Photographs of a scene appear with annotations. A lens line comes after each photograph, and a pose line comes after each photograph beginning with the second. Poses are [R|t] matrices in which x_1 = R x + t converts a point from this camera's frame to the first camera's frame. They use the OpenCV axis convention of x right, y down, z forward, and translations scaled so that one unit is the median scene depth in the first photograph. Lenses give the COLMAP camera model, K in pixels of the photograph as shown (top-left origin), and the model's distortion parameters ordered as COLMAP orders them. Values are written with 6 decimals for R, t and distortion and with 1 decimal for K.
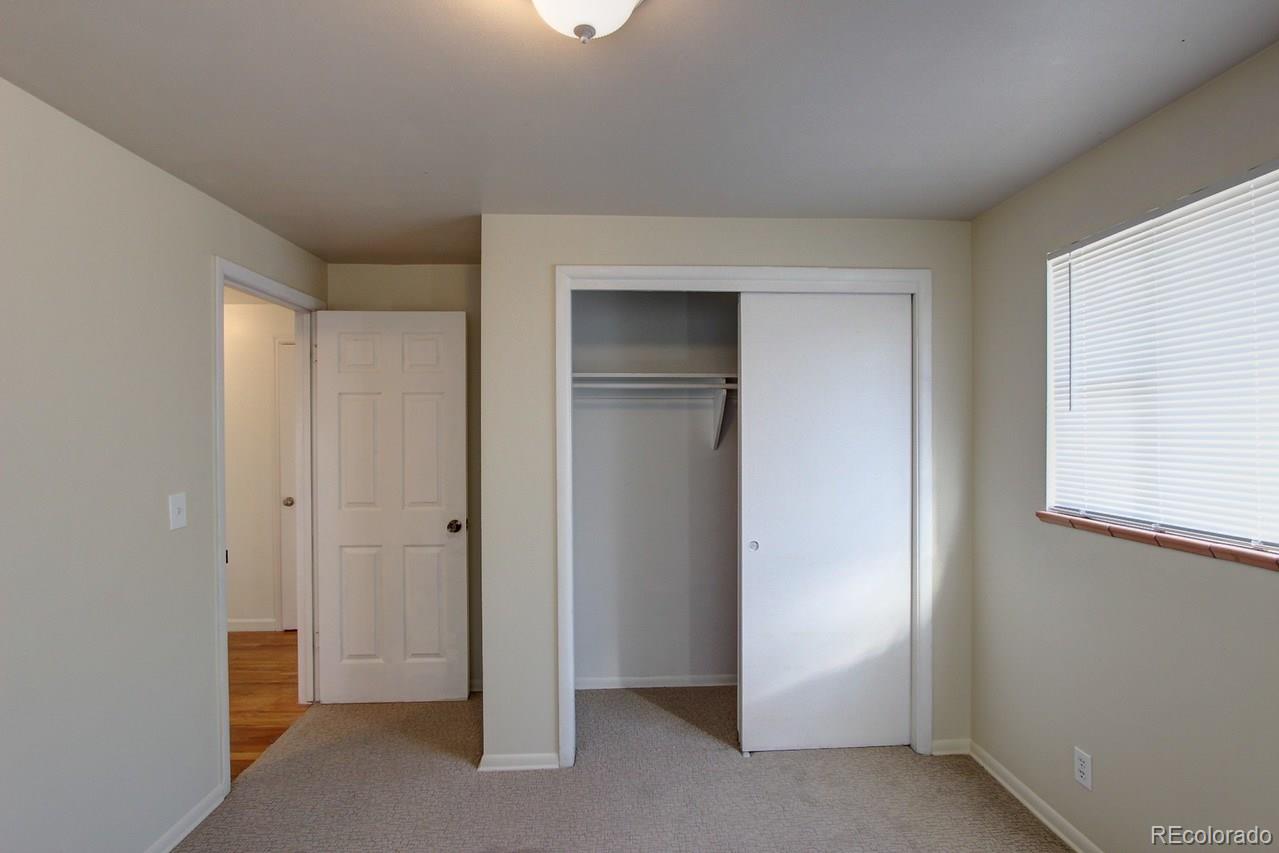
lens RADIAL K [[606.9, 0, 641.7], [0, 606.9, 432.0], [0, 0, 1]] dist [-0.015021, 0.000815]
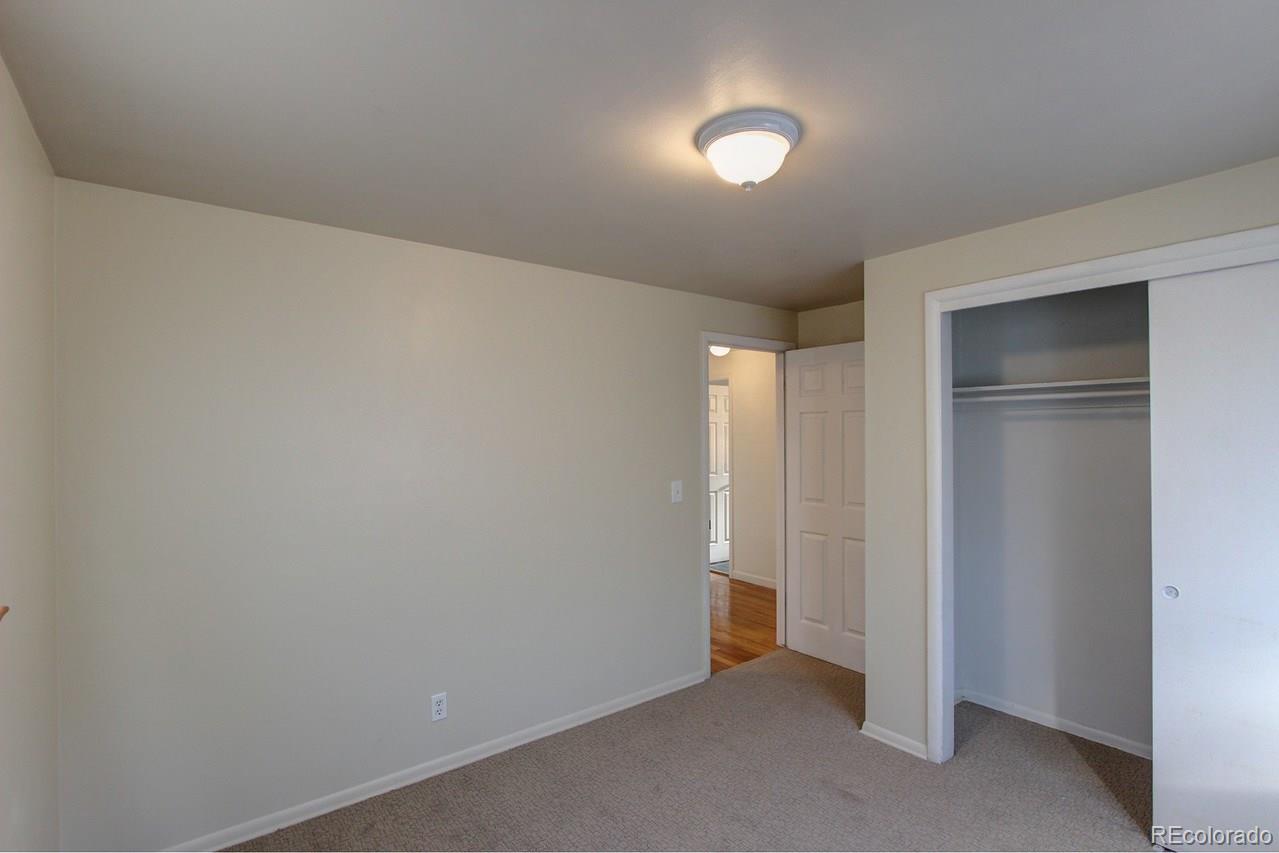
lens RADIAL K [[606.9, 0, 641.7], [0, 606.9, 432.0], [0, 0, 1]] dist [-0.015021, 0.000815]
pose [[0.574374, -0.003542, -0.818585, 0.418423], [-0.000299, 0.999990, -0.004536, -0.019662], [0.818593, 0.002850, 0.574367, -0.028870]]
